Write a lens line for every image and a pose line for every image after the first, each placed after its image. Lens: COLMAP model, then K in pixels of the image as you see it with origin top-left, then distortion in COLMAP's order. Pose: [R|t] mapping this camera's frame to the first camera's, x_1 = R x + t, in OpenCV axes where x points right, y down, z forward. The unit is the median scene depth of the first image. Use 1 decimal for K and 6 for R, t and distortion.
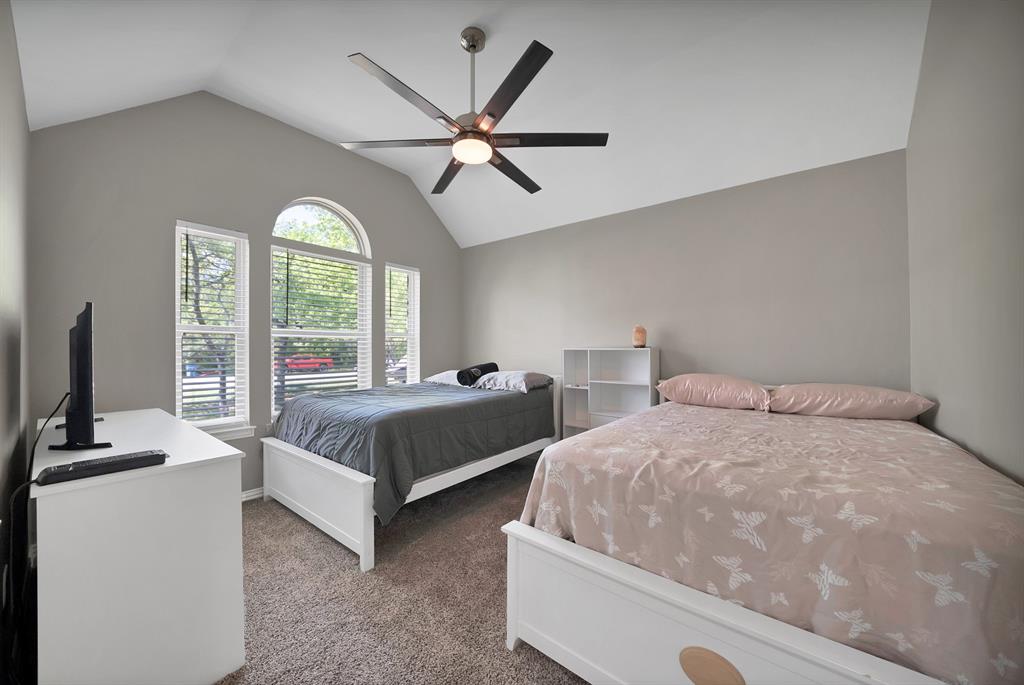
lens RADIAL K [[363.9, 0, 510.4], [0, 363.9, 345.9], [0, 0, 1]] dist [-0.032048, 0.003759]
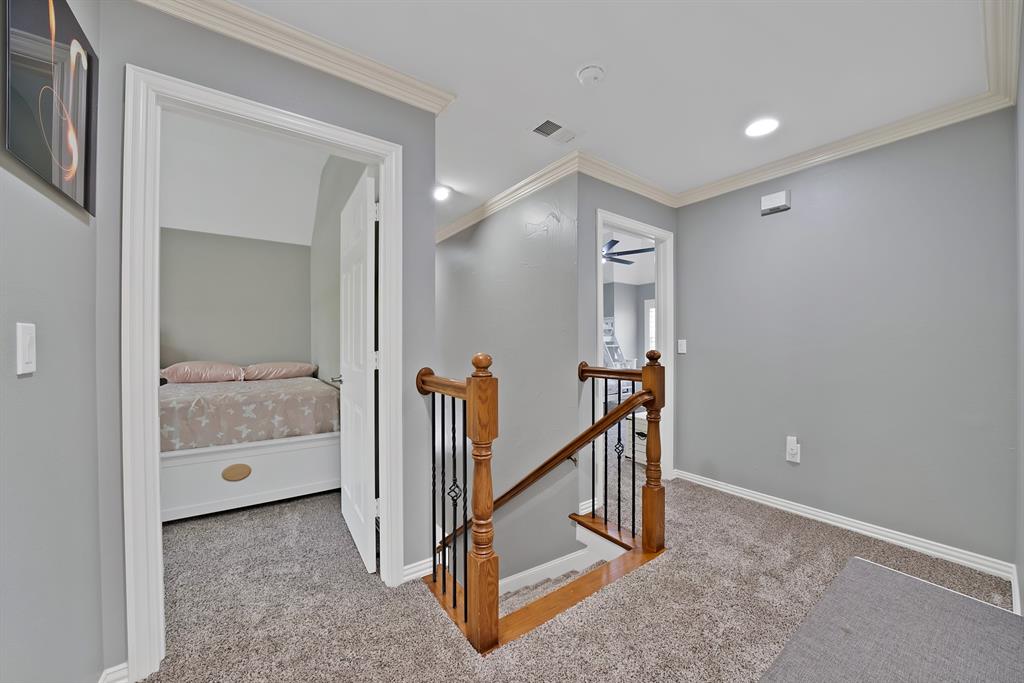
lens RADIAL K [[374.1, 0, 509.9], [0, 374.1, 343.3], [0, 0, 1]] dist [-0.015346, 0.000174]
pose [[0.270417, -0.002558, 0.962740, -1.172869], [0.000189, 0.999997, 0.002604, 0.003088], [-0.962743, -0.000522, 0.270417, -1.289913]]
